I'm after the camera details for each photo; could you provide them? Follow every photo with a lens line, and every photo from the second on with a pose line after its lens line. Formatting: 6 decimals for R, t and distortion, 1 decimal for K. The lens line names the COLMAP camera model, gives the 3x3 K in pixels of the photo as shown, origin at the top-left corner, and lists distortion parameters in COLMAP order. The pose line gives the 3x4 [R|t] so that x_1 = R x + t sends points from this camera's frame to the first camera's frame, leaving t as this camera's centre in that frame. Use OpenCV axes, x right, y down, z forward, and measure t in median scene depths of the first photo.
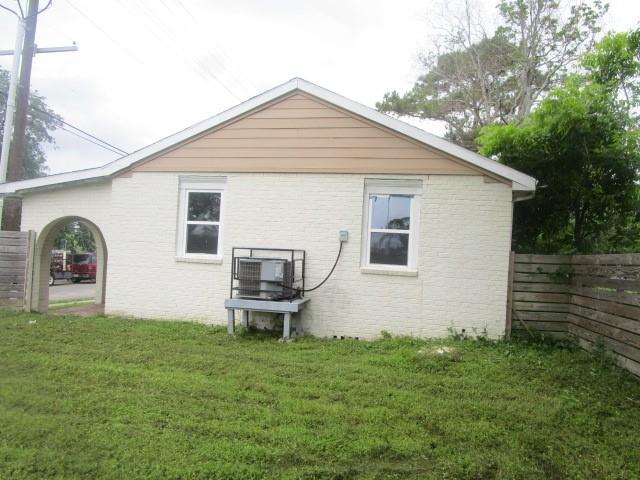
lens RADIAL K [[455.0, 0, 320.0], [0, 455.0, 240.0], [0, 0, 1]] dist [-0.026557, 0.003292]
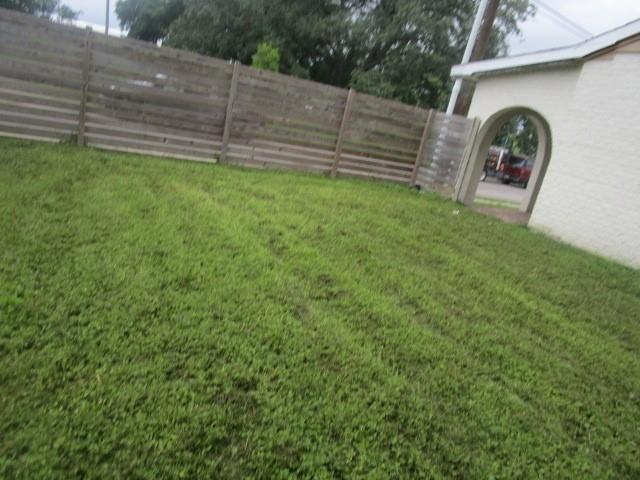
lens RADIAL K [[455.0, 0, 320.0], [0, 455.0, 240.0], [0, 0, 1]] dist [-0.026557, 0.003292]
pose [[0.614698, 0.307187, -0.726486, -0.097430], [-0.155620, 0.950174, 0.270097, 0.021312], [0.773258, -0.052972, 0.631875, 0.168650]]
